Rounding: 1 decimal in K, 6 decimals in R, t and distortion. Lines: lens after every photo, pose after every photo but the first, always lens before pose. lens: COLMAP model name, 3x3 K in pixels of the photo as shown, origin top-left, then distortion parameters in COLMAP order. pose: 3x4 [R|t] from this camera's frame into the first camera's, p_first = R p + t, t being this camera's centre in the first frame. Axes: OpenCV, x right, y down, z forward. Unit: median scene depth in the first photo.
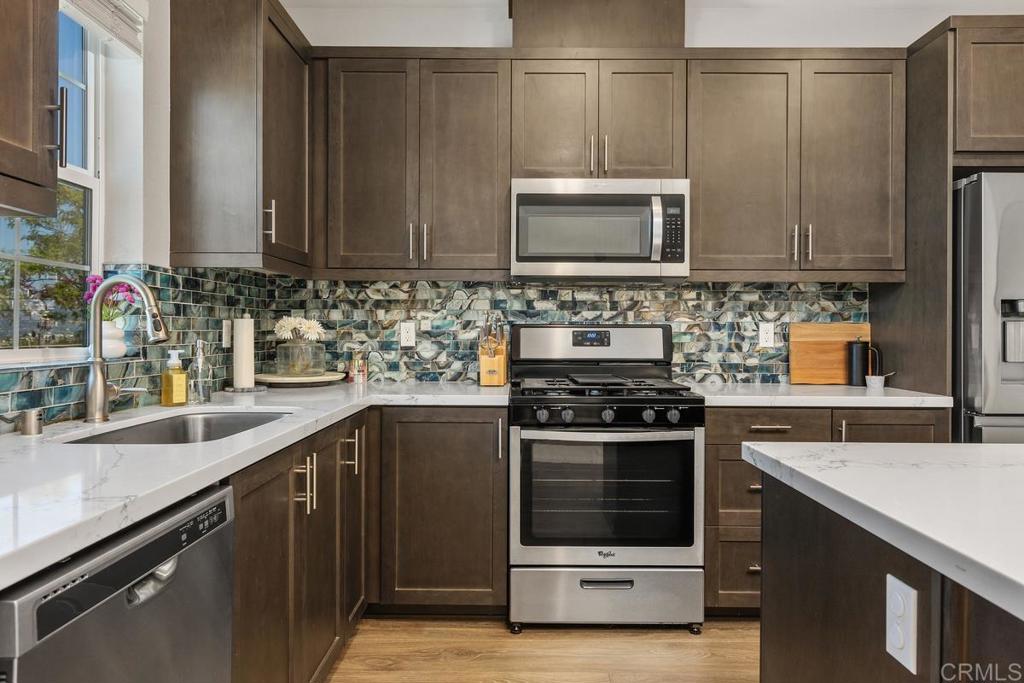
lens RADIAL K [[684.0, 0, 513.0], [0, 684.0, 337.4], [0, 0, 1]] dist [-0.004085, 0.003271]
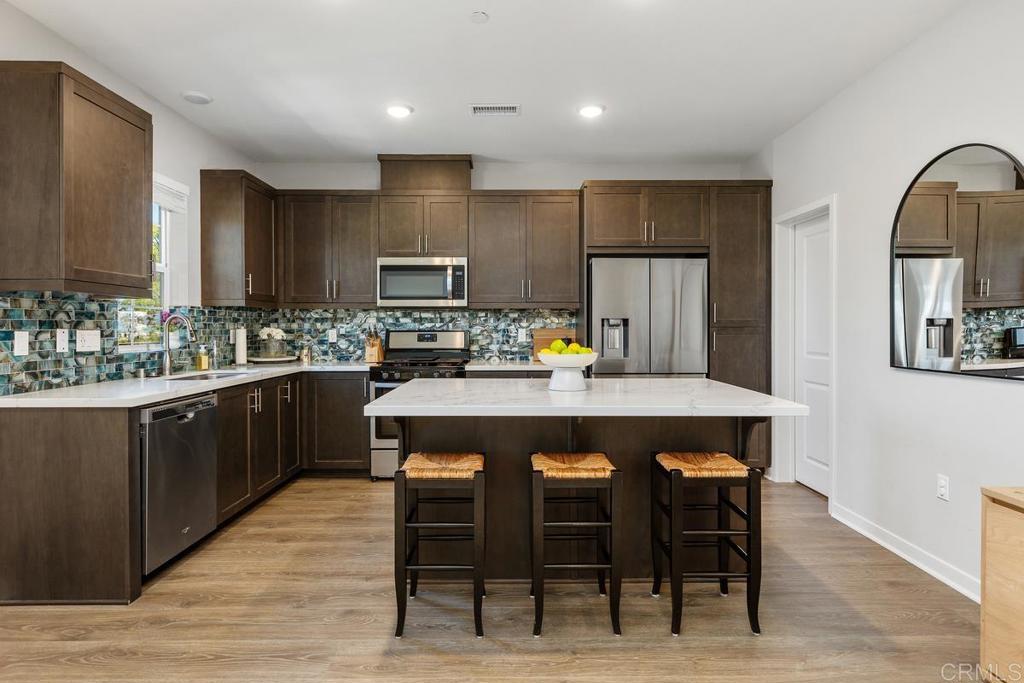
lens RADIAL K [[552.0, 0, 516.9], [0, 552.0, 334.6], [0, 0, 1]] dist [-0.002600, -0.001637]
pose [[0.999765, -0.005835, 0.020896, 0.355766], [0.005788, 0.999981, 0.002287, -0.009919], [-0.020909, -0.002166, 0.999779, -0.590034]]
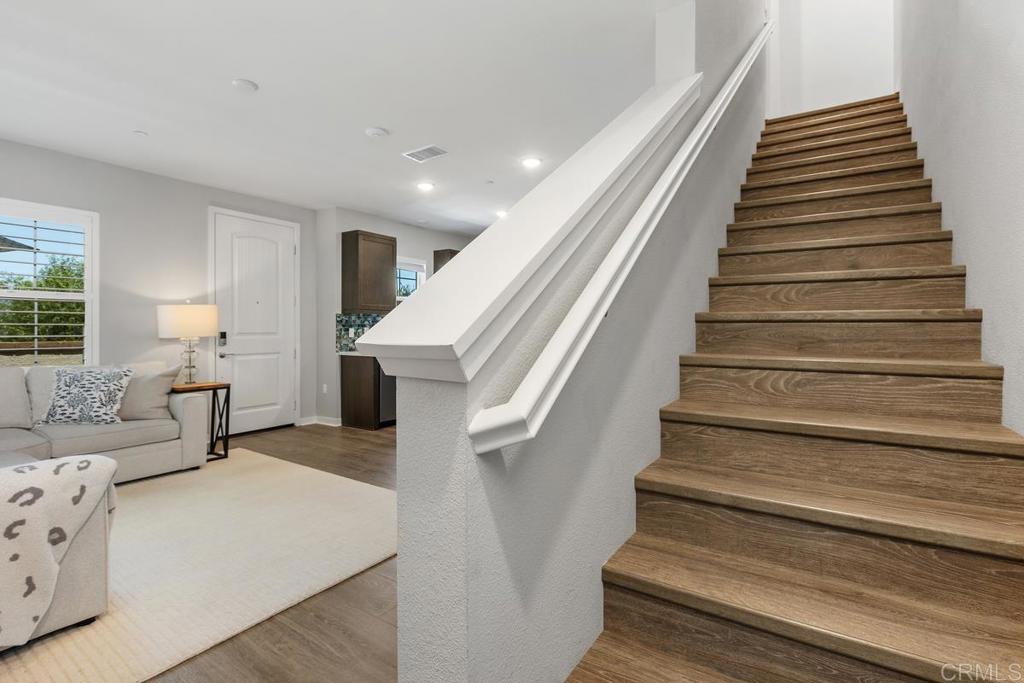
lens RADIAL K [[496.5, 0, 515.0], [0, 496.5, 336.4], [0, 0, 1]] dist [-0.000695, -0.000028]
pose [[0.834790, 0.005091, -0.550546, 1.348140], [-0.003944, 0.999987, 0.003267, 0.007095], [0.550555, -0.000556, 0.834799, -1.095430]]
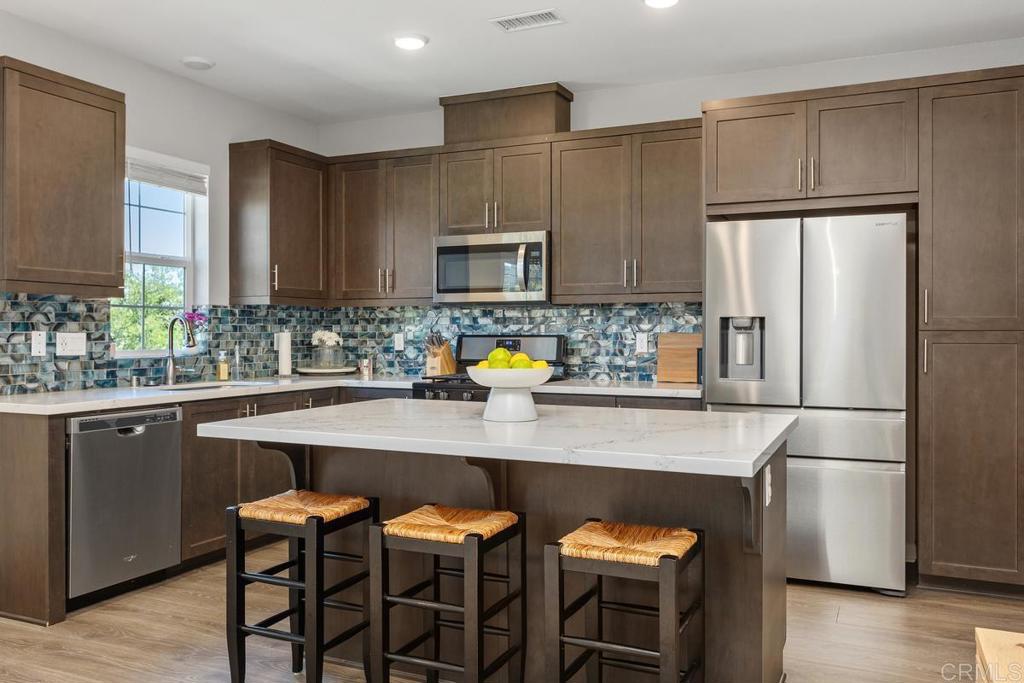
lens RADIAL K [[836.2, 0, 512.3], [0, 836.2, 335.2], [0, 0, 1]] dist [-0.008607, 0.026439]
pose [[0.911706, -0.002036, -0.410839, 0.863531], [-0.001097, 0.999972, -0.007391, -0.006382], [0.410843, 0.007189, 0.911678, -0.556565]]
